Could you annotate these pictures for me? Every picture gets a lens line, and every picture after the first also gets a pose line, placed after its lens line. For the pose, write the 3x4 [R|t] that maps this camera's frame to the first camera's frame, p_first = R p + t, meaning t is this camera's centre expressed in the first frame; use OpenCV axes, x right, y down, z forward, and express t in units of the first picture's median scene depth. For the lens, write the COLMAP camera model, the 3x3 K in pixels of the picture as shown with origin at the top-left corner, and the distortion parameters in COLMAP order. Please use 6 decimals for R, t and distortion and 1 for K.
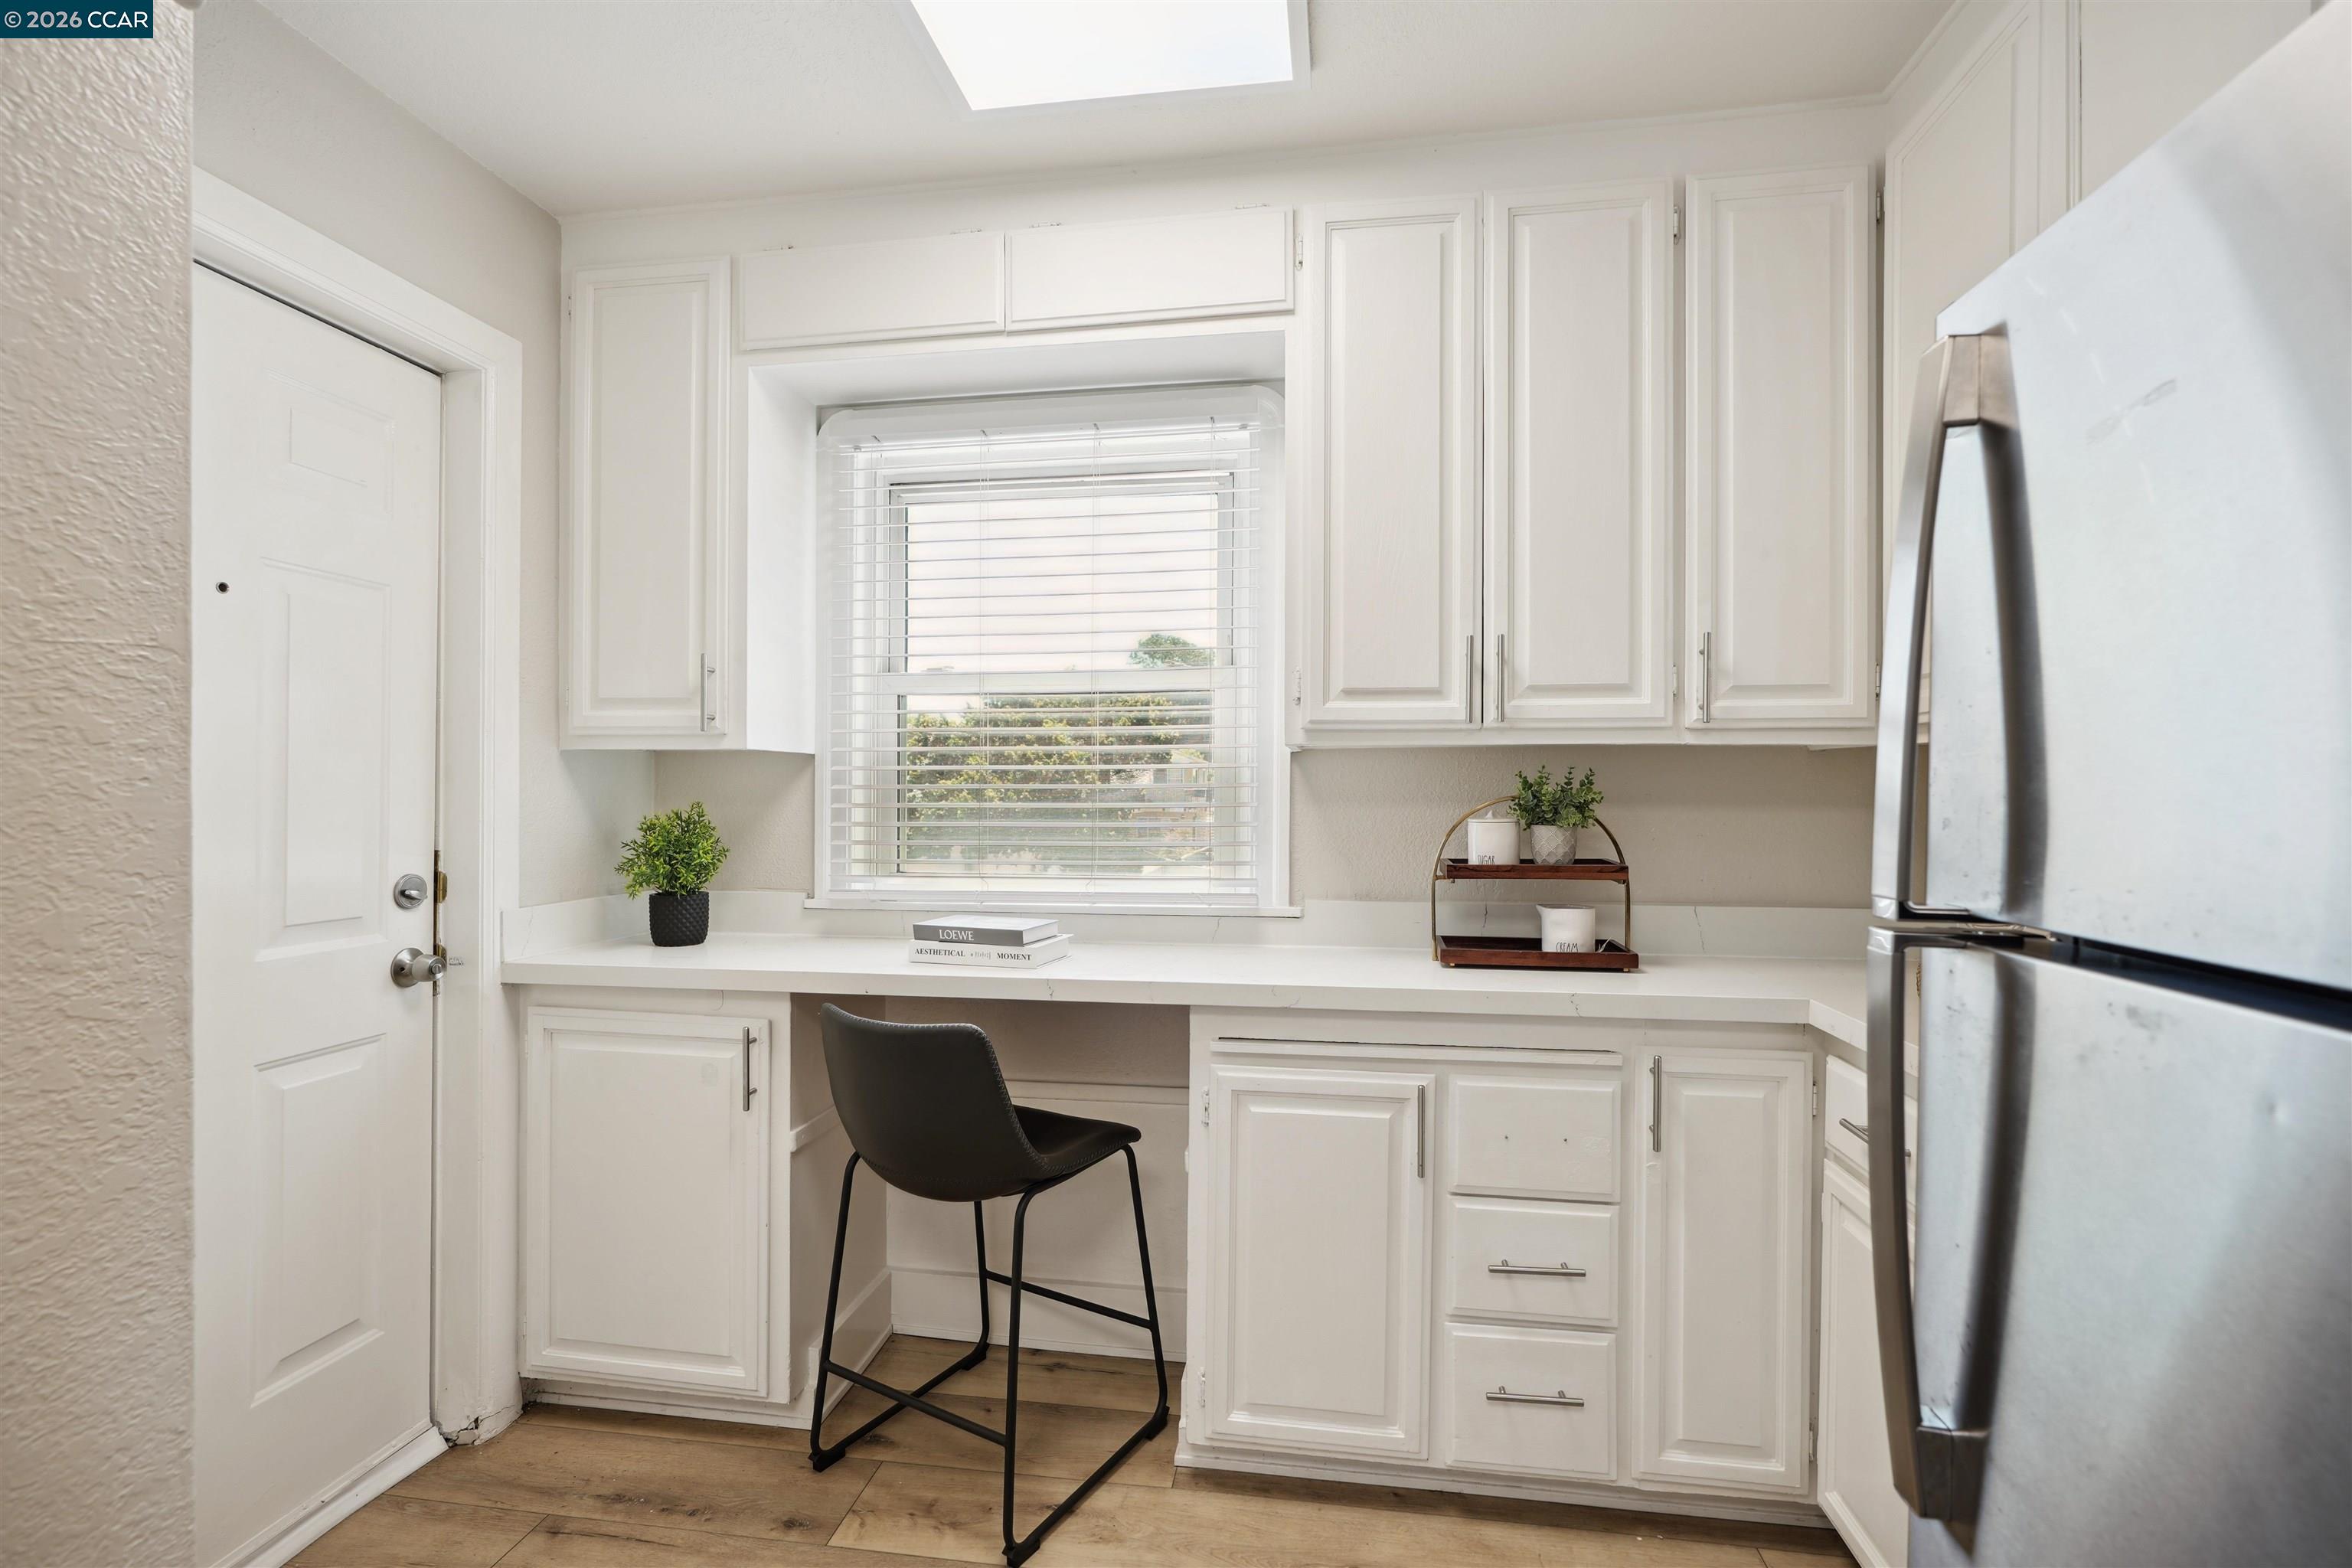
lens RADIAL K [[1047.2, 0, 1182.1], [0, 1047.2, 794.8], [0, 0, 1]] dist [-0.020041, 0.011339]
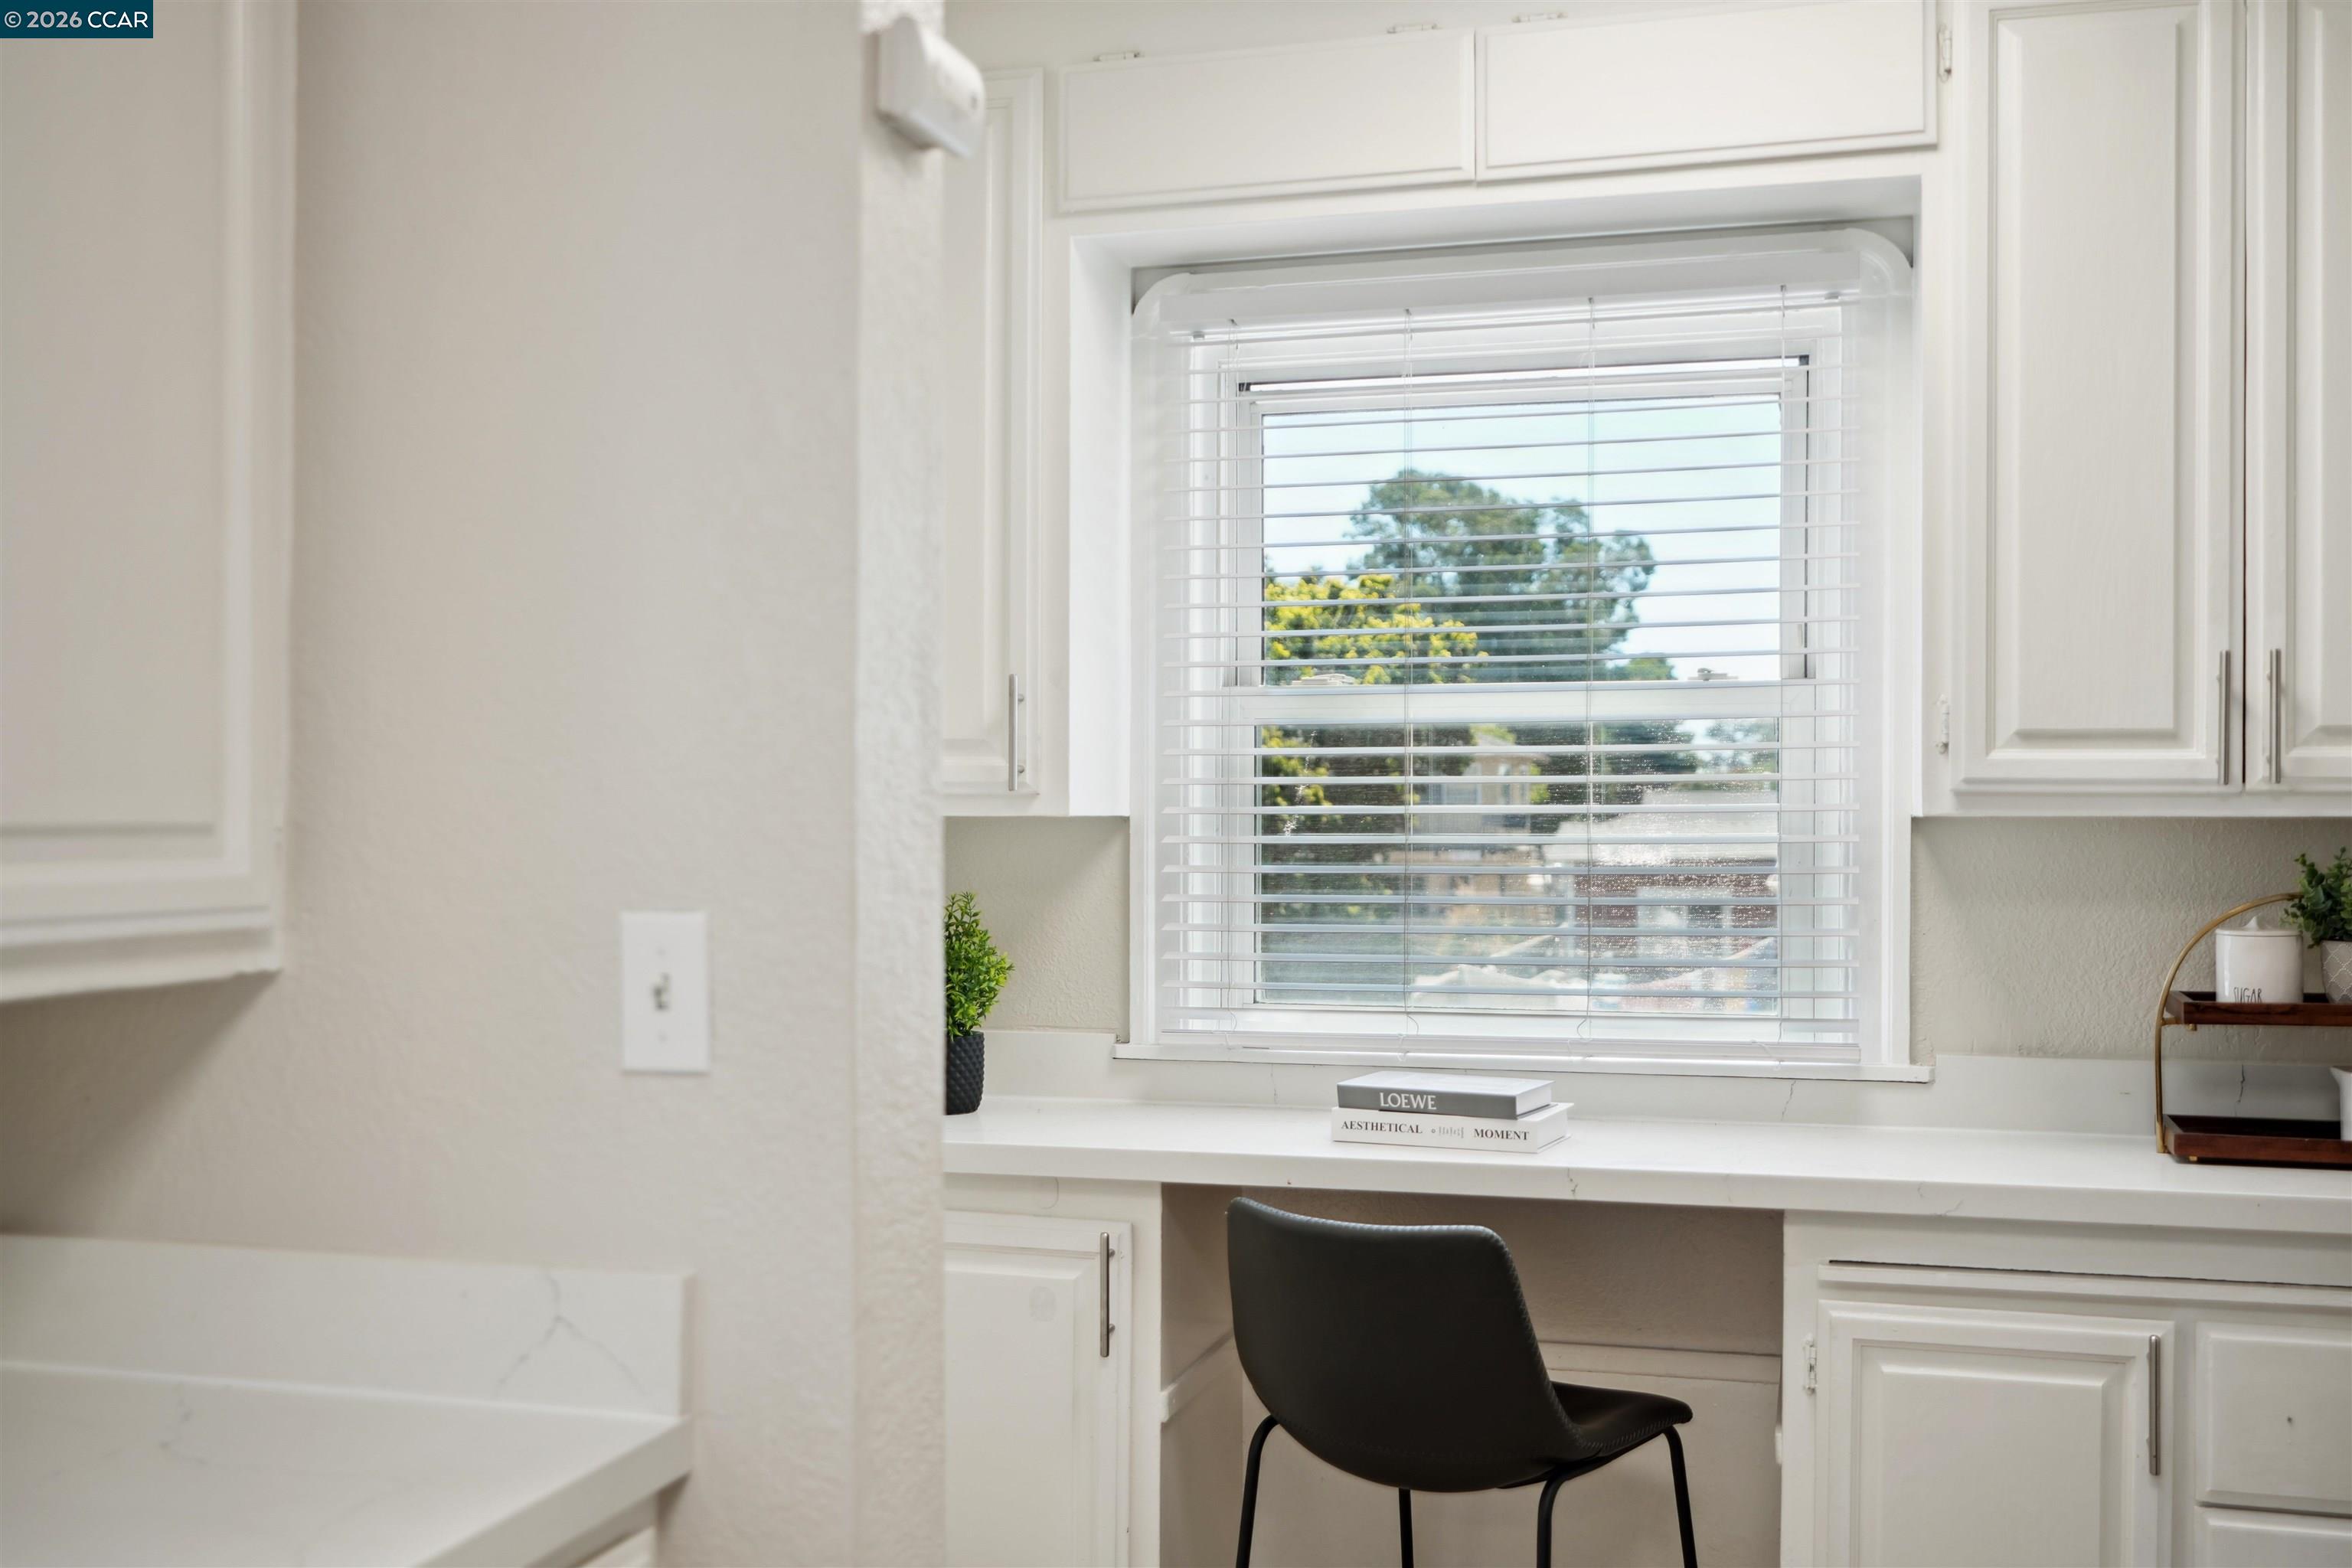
lens RADIAL K [[2315.8, 0, 1170.8], [0, 2315.8, 809.3], [0, 0, 1]] dist [0.014331, -0.026551]
pose [[0.992781, -0.000762, -0.119941, -0.191168], [0.000289, 0.999992, -0.003958, -0.045797], [0.119943, 0.003894, 0.992773, -0.481305]]
